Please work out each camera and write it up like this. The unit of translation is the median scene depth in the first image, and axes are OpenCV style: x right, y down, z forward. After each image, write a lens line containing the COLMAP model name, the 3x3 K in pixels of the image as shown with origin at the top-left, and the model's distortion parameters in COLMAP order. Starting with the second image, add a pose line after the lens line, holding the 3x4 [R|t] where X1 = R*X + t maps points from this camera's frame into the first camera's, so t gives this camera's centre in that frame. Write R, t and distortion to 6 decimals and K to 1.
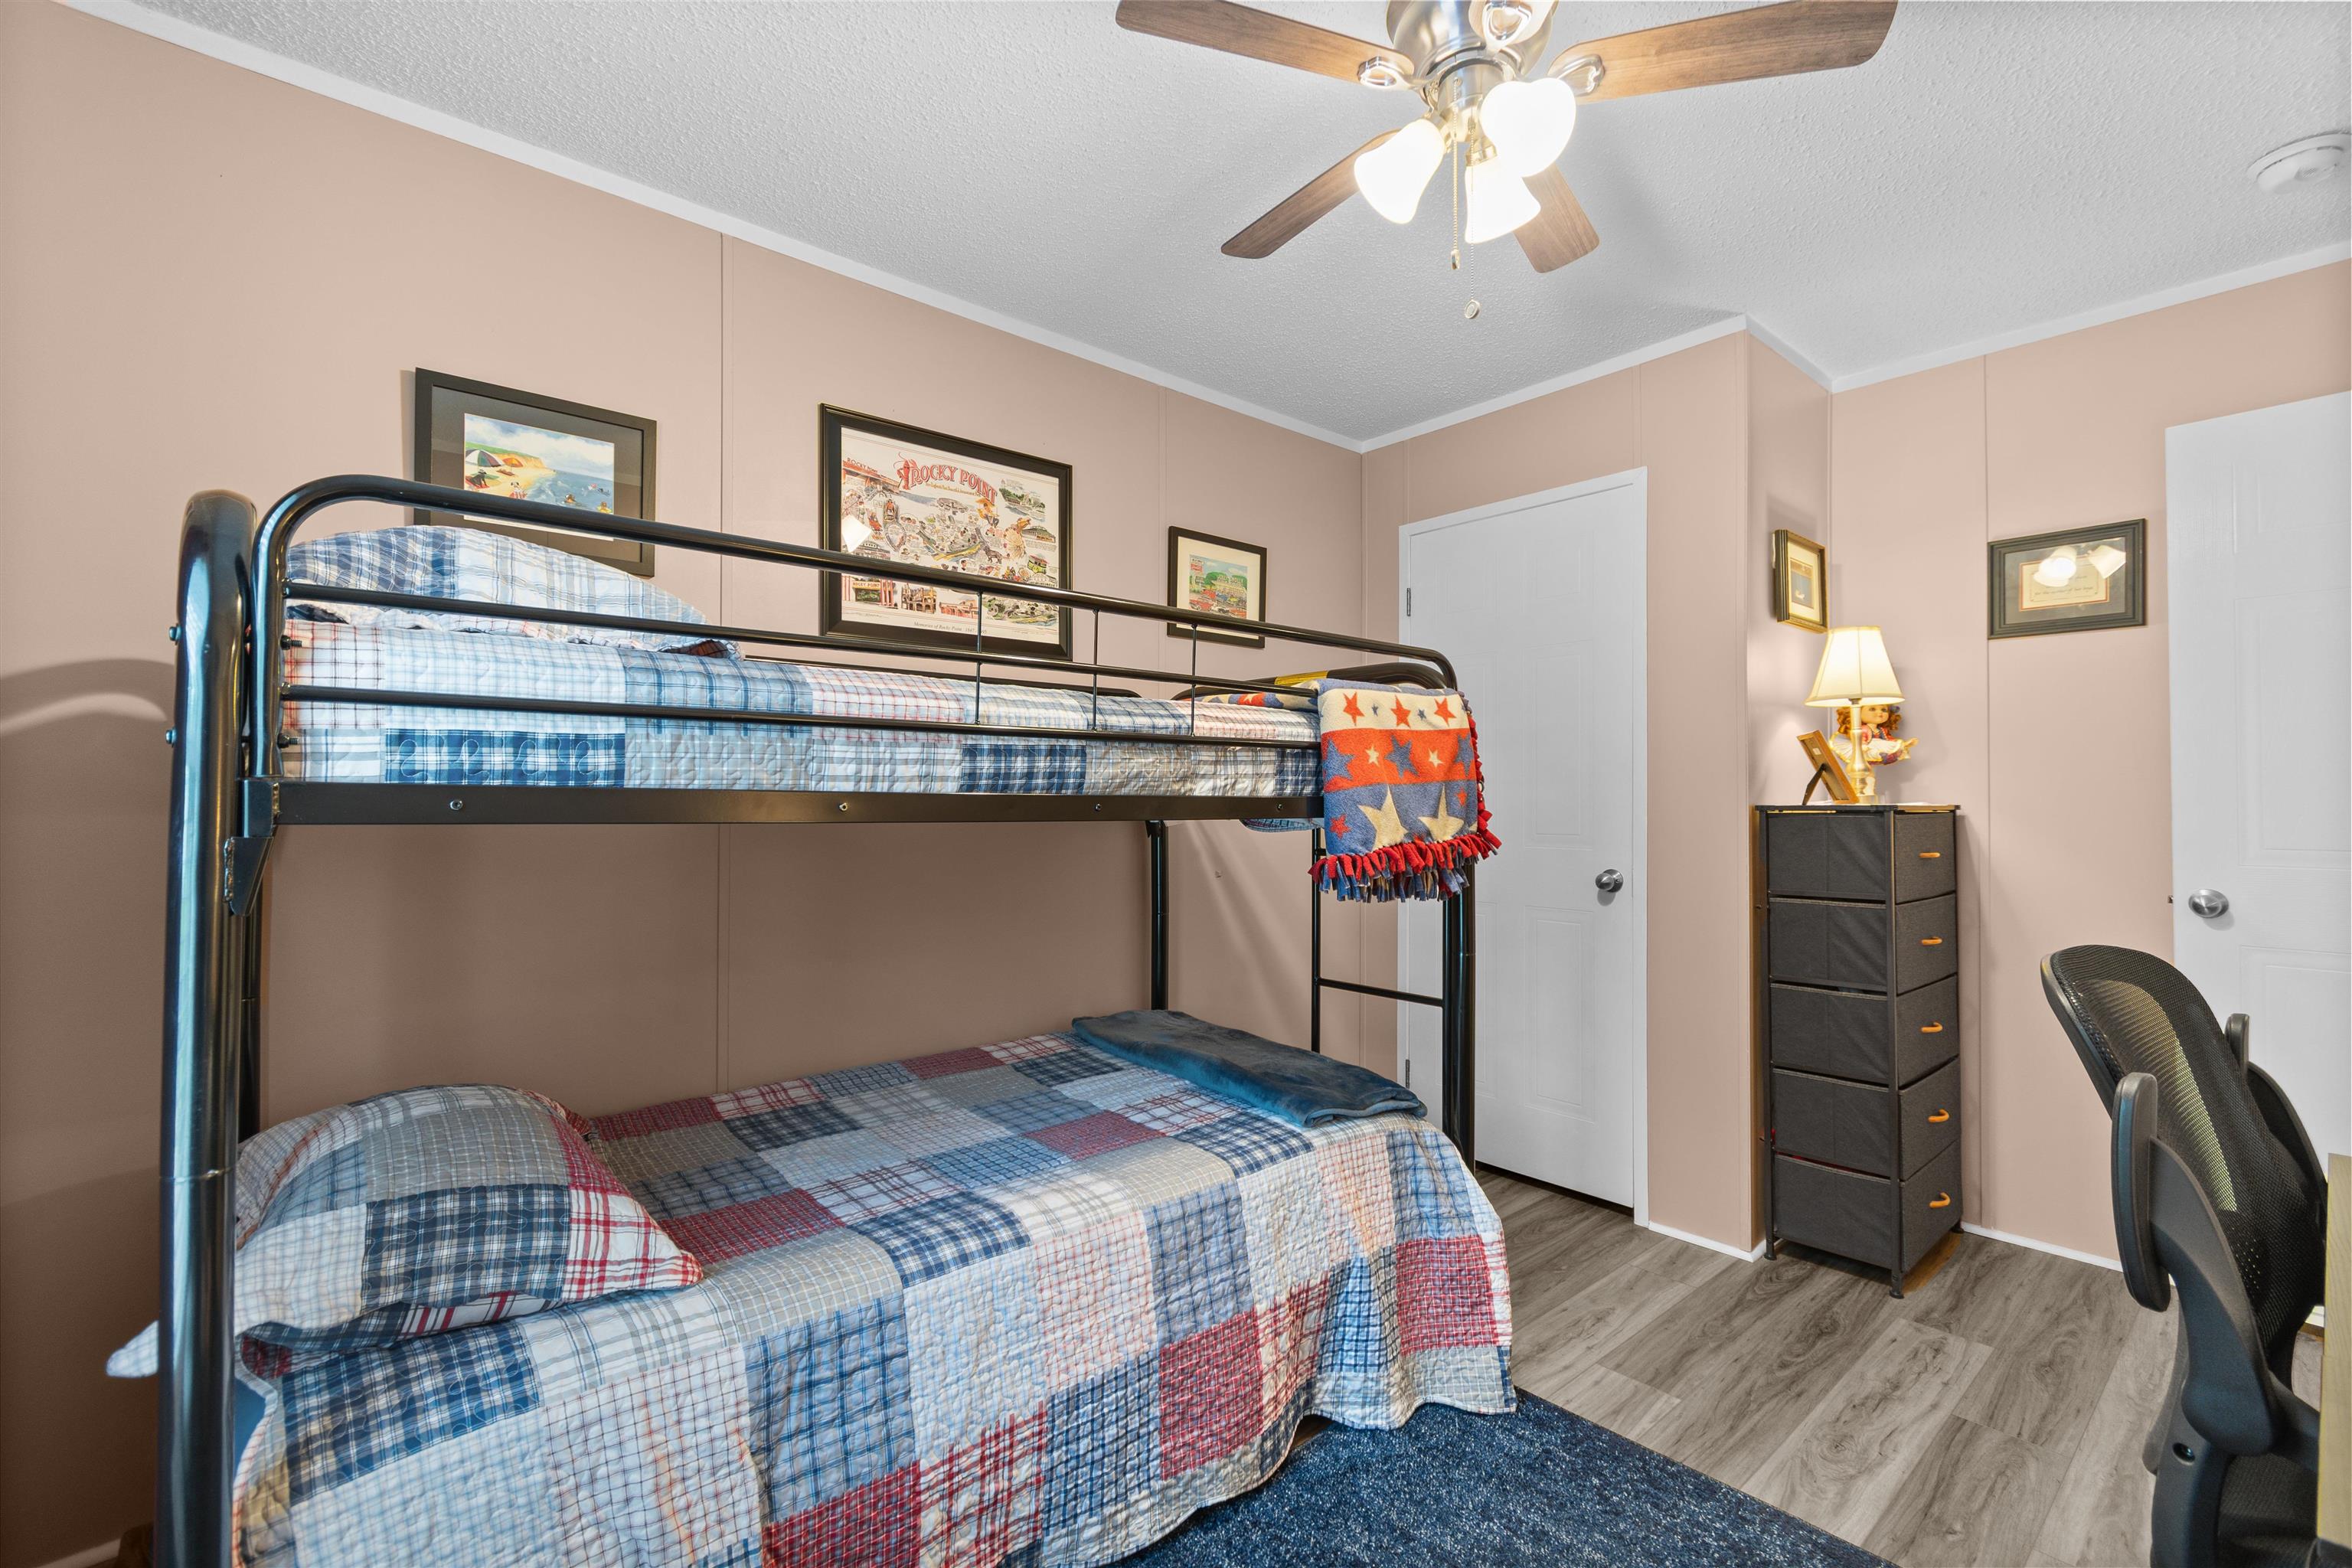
lens RADIAL K [[1029.6, 0, 1182.3], [0, 1029.6, 794.2], [0, 0, 1]] dist [0.010068, -0.005153]
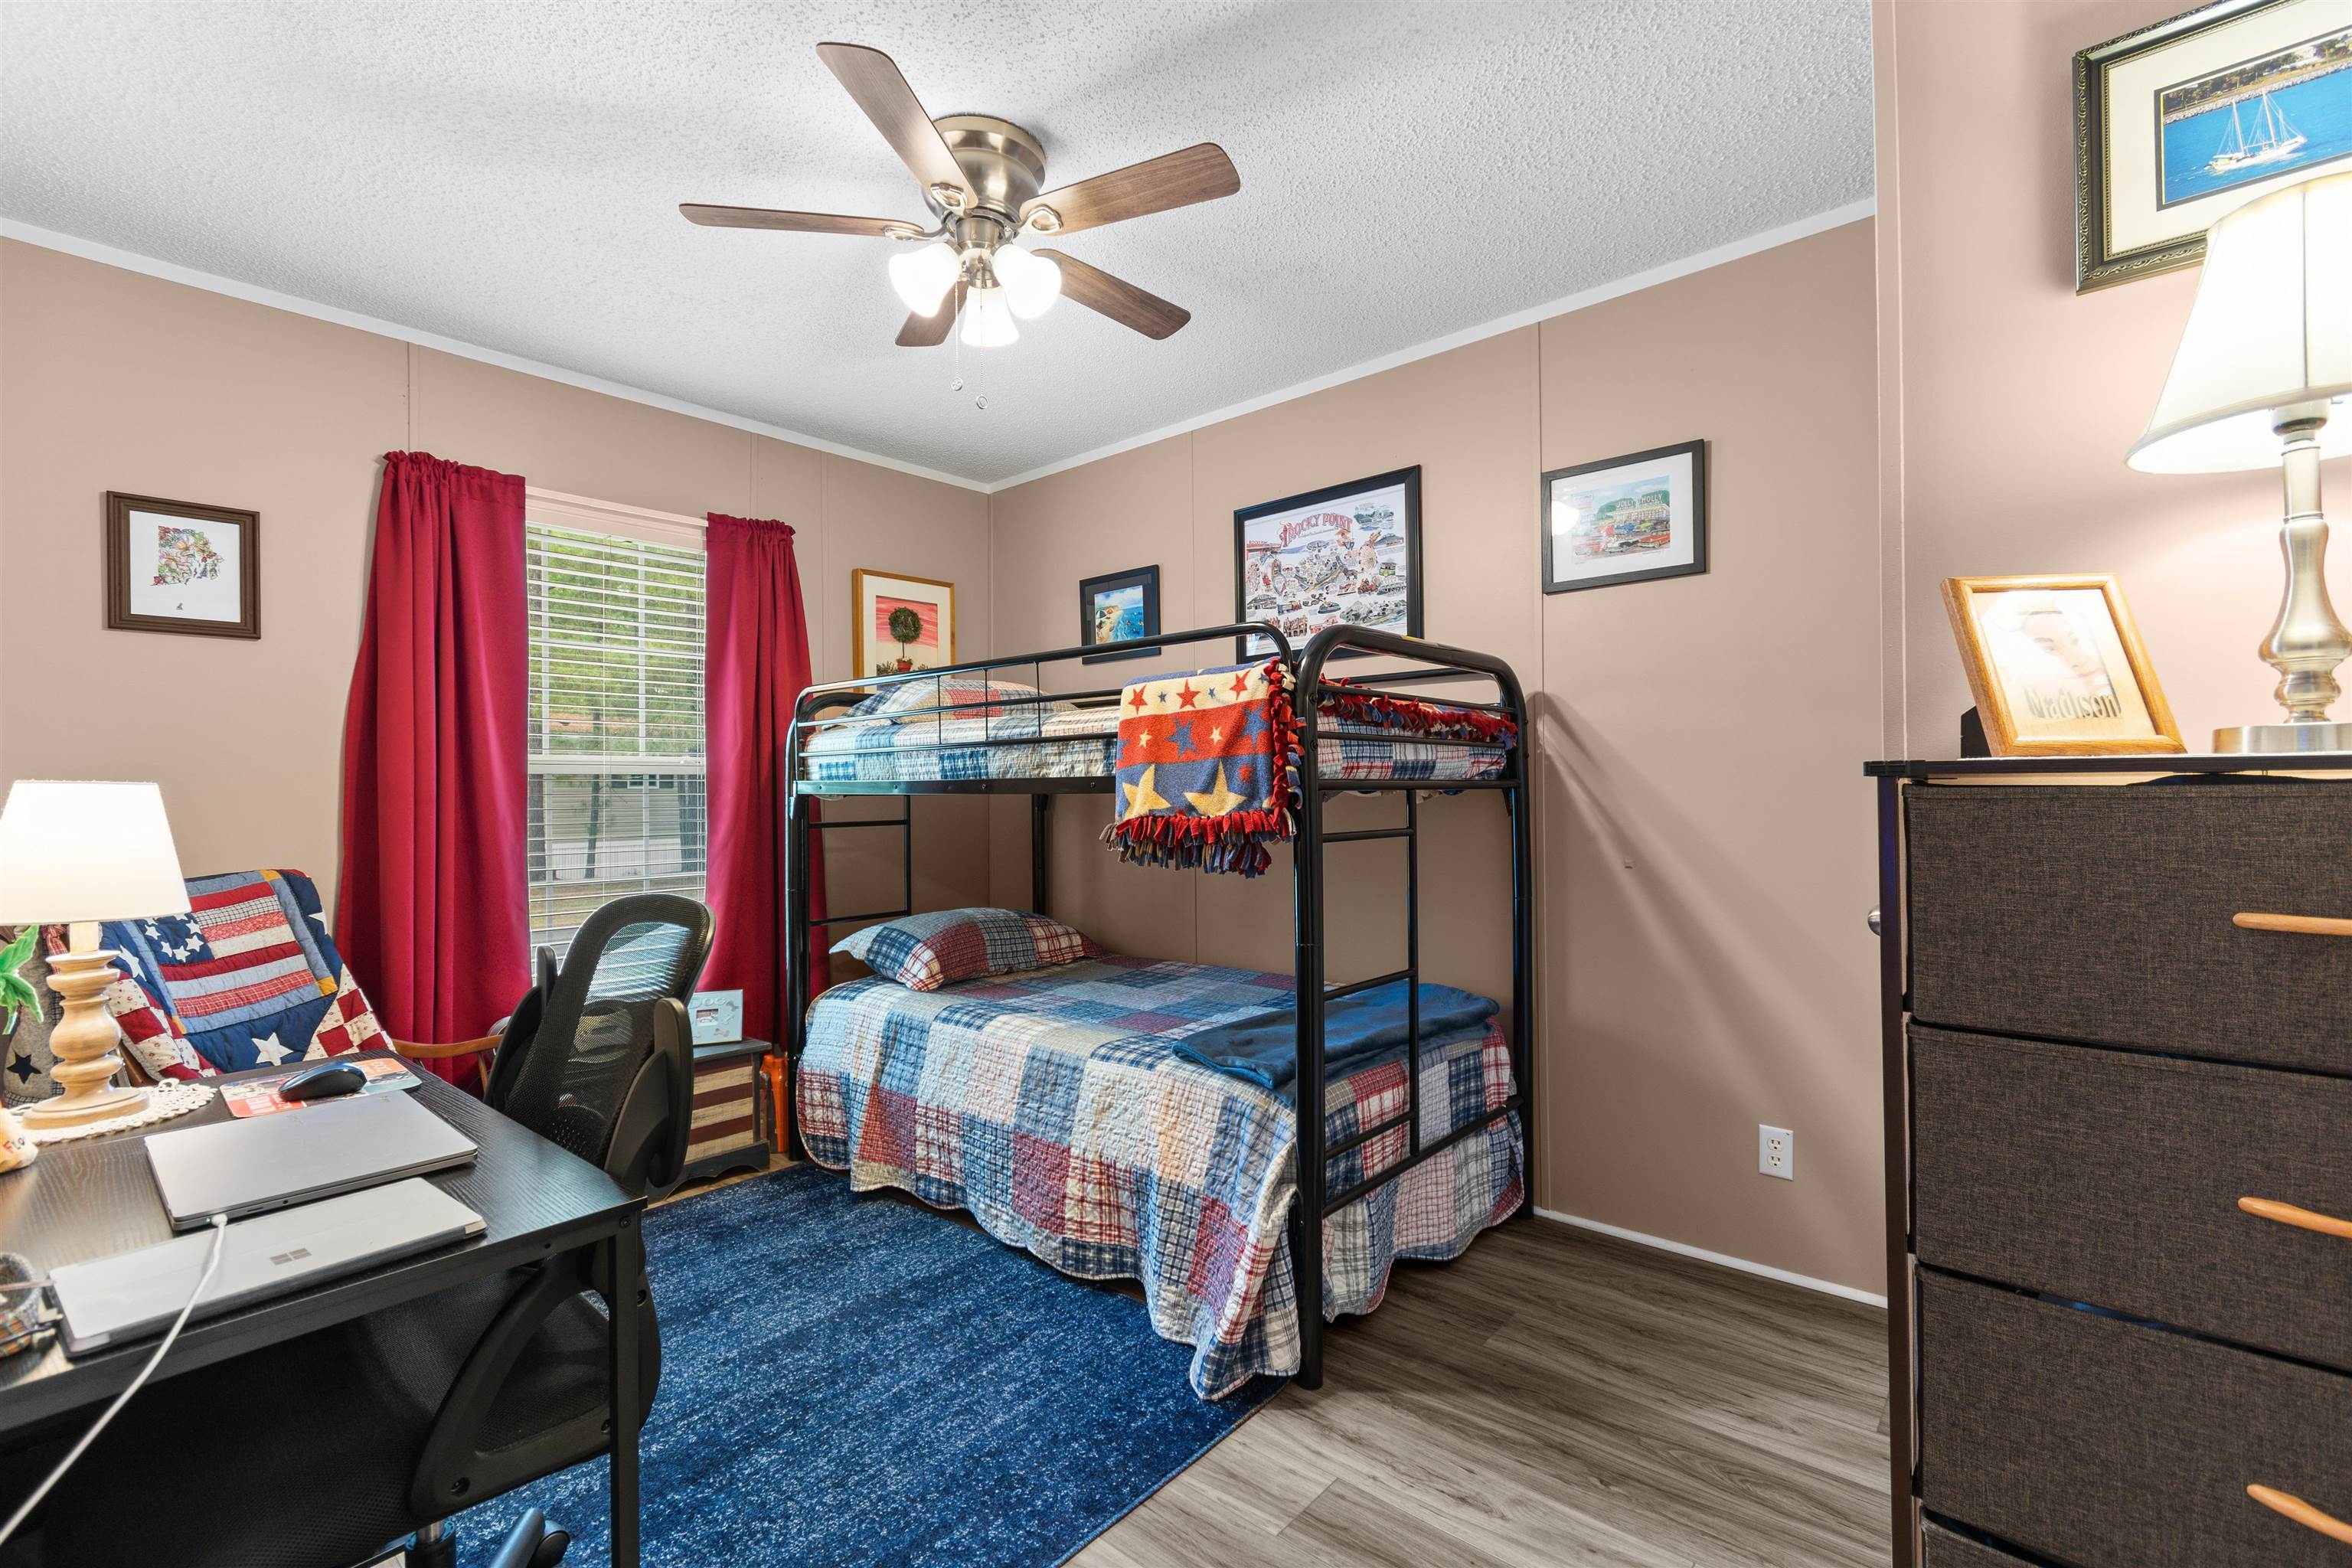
lens RADIAL K [[1069.4, 0, 1186.4], [0, 1069.4, 783.2], [0, 0, 1]] dist [0.000072, 0.000058]
pose [[0.122263, -0.011776, -0.992428, 1.434671], [0.014730, 0.999841, -0.010050, 0.025924], [0.992388, -0.013390, 0.122417, 0.935603]]
